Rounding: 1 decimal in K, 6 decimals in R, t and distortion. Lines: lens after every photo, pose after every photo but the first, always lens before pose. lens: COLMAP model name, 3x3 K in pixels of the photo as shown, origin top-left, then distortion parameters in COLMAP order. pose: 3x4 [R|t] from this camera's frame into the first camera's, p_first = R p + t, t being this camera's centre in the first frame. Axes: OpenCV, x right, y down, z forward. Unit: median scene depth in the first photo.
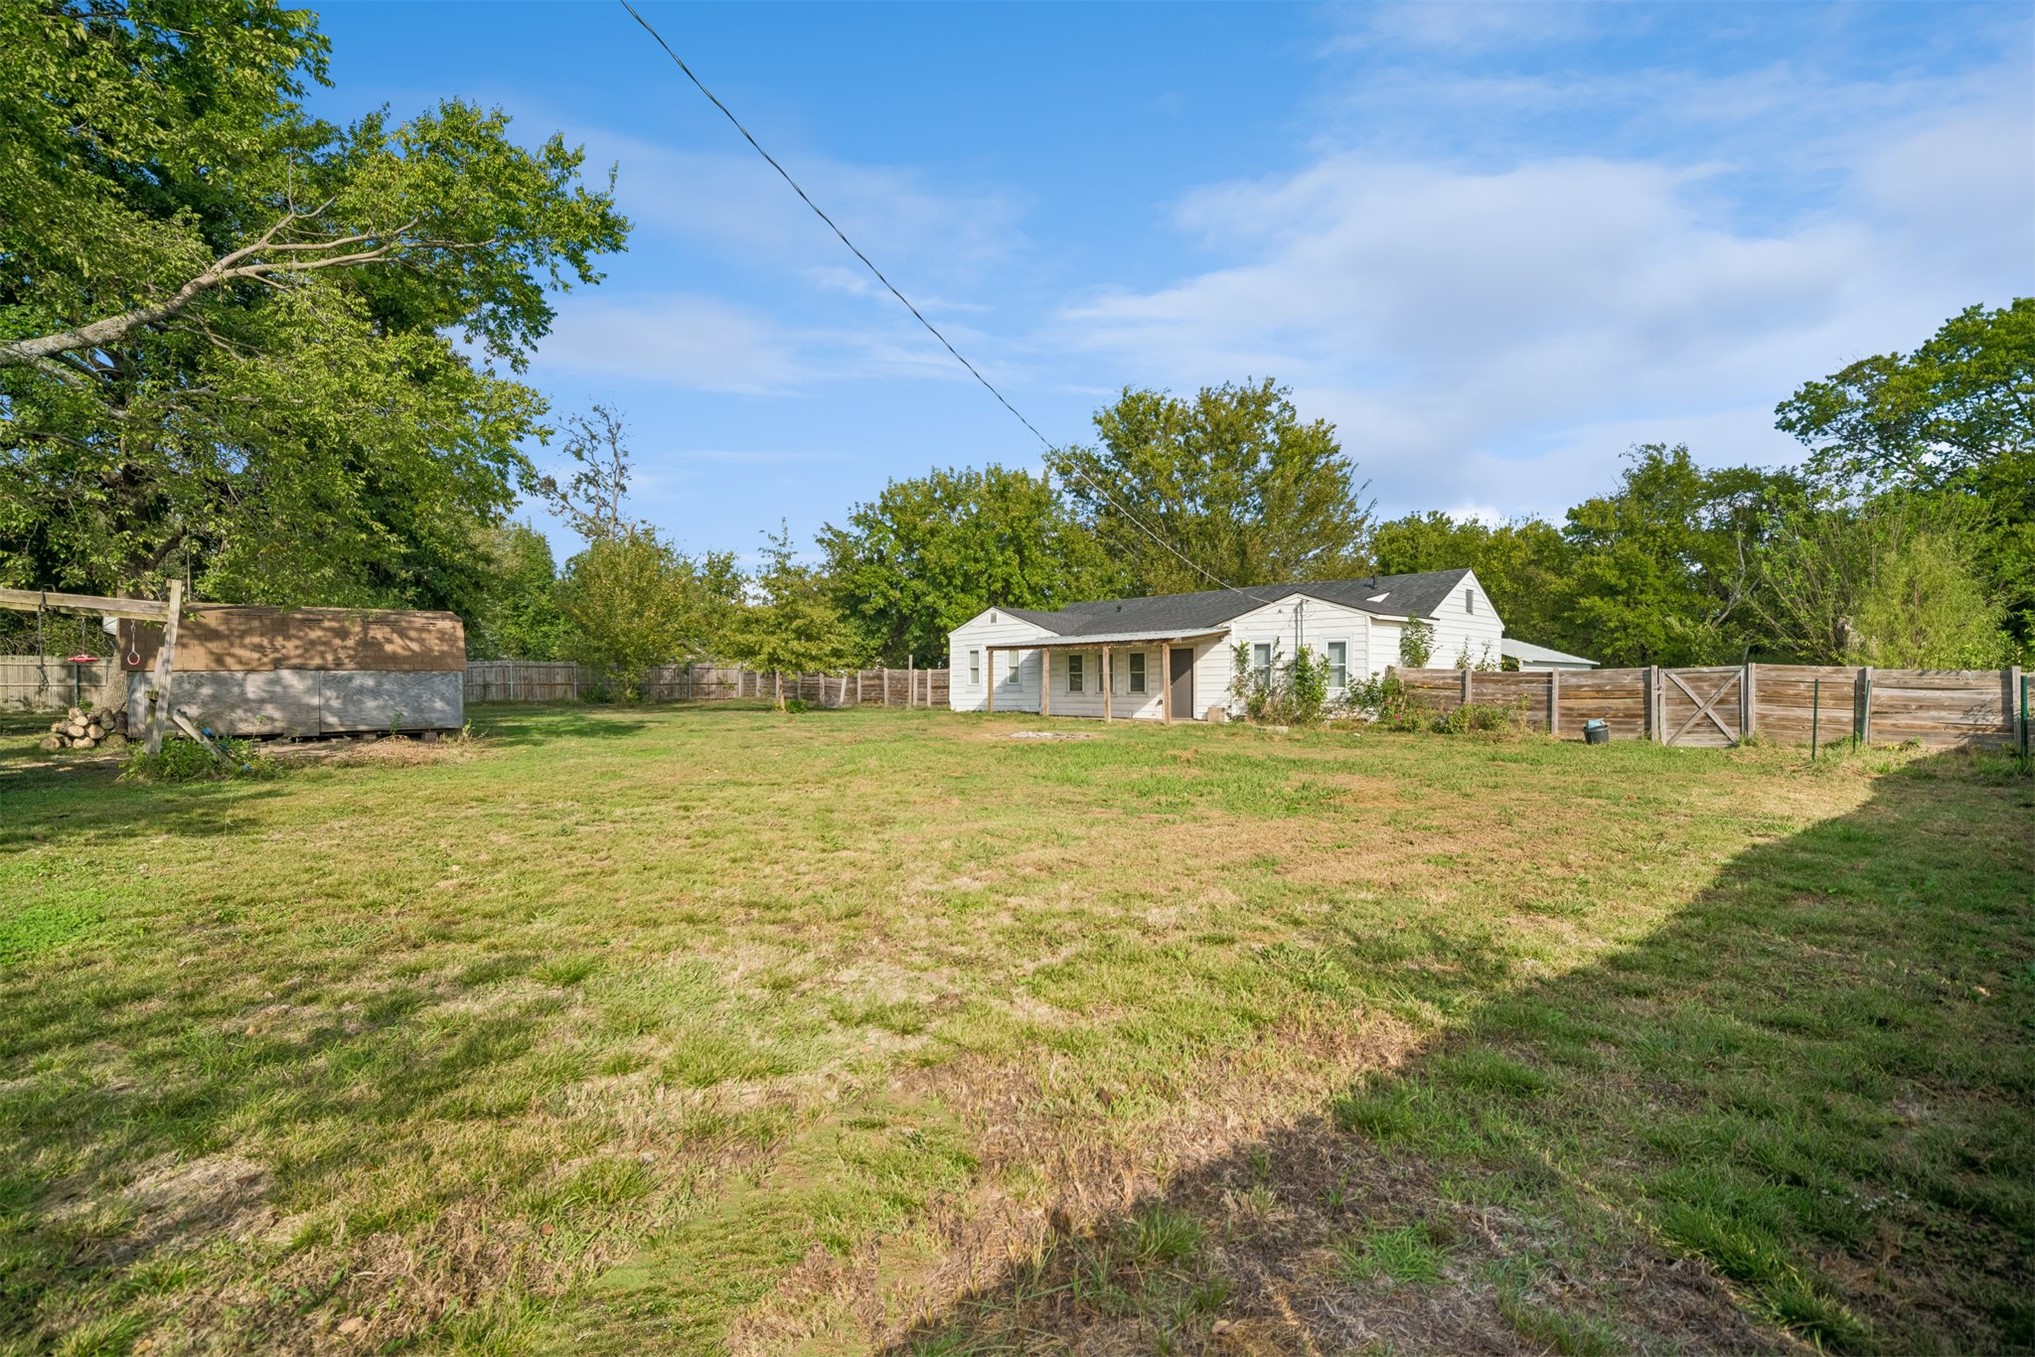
lens RADIAL K [[954.6, 0, 1013.7], [0, 954.6, 681.2], [0, 0, 1]] dist [-0.014671, 0.010119]
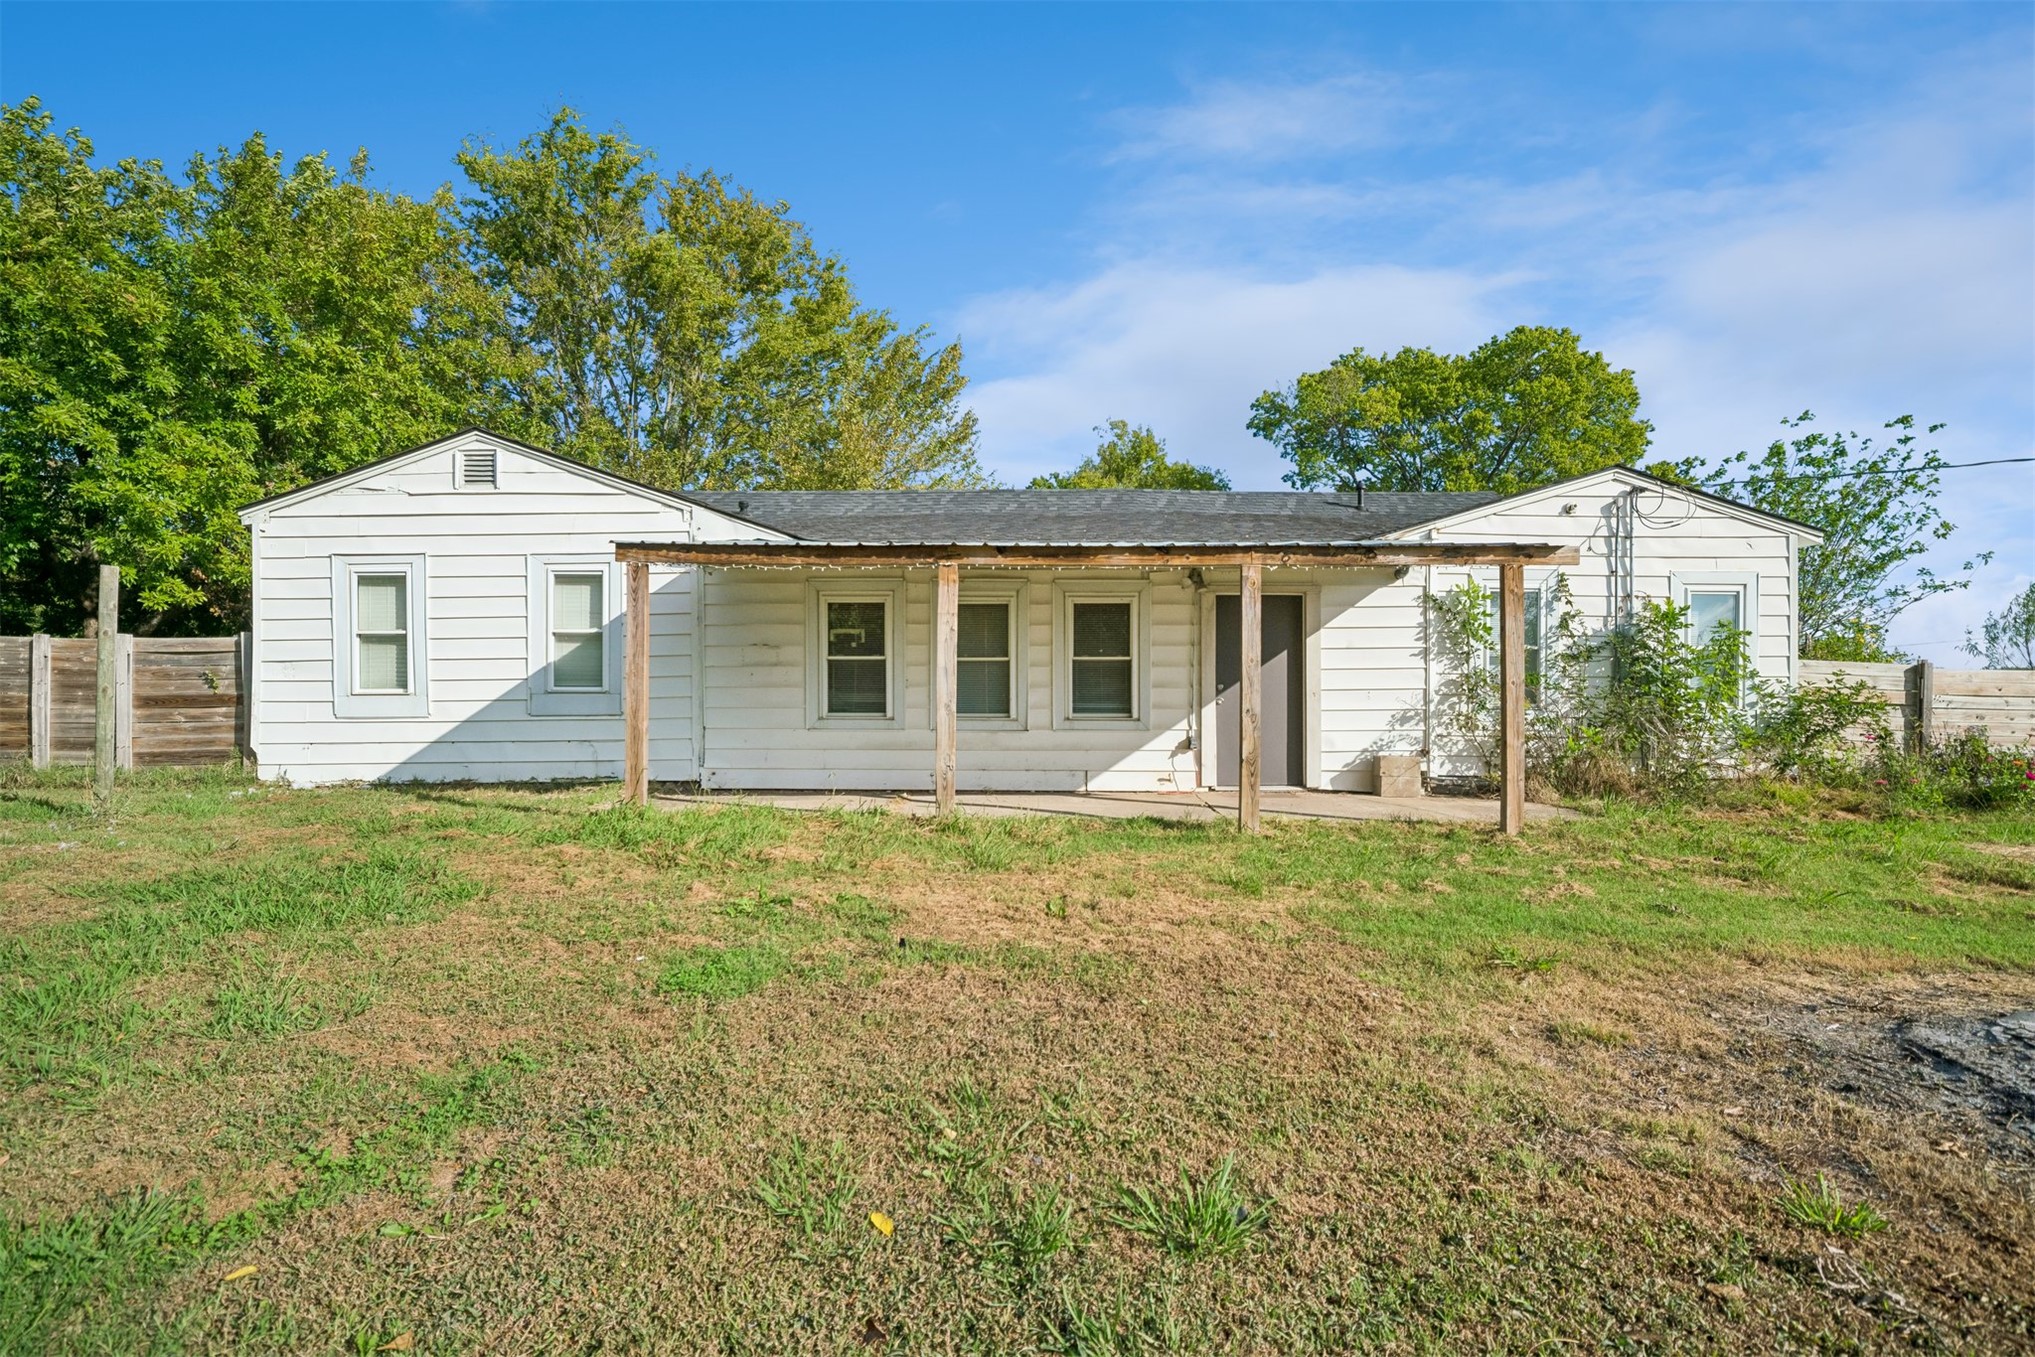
lens RADIAL K [[954.6, 0, 1016.6], [0, 954.6, 679.6], [0, 0, 1]] dist [-0.014671, 0.010119]
pose [[0.669425, 0.000790, 0.742879, -0.125746], [-0.007263, 0.999959, 0.005483, -0.002947], [-0.742844, -0.009066, 0.669403, 0.645530]]
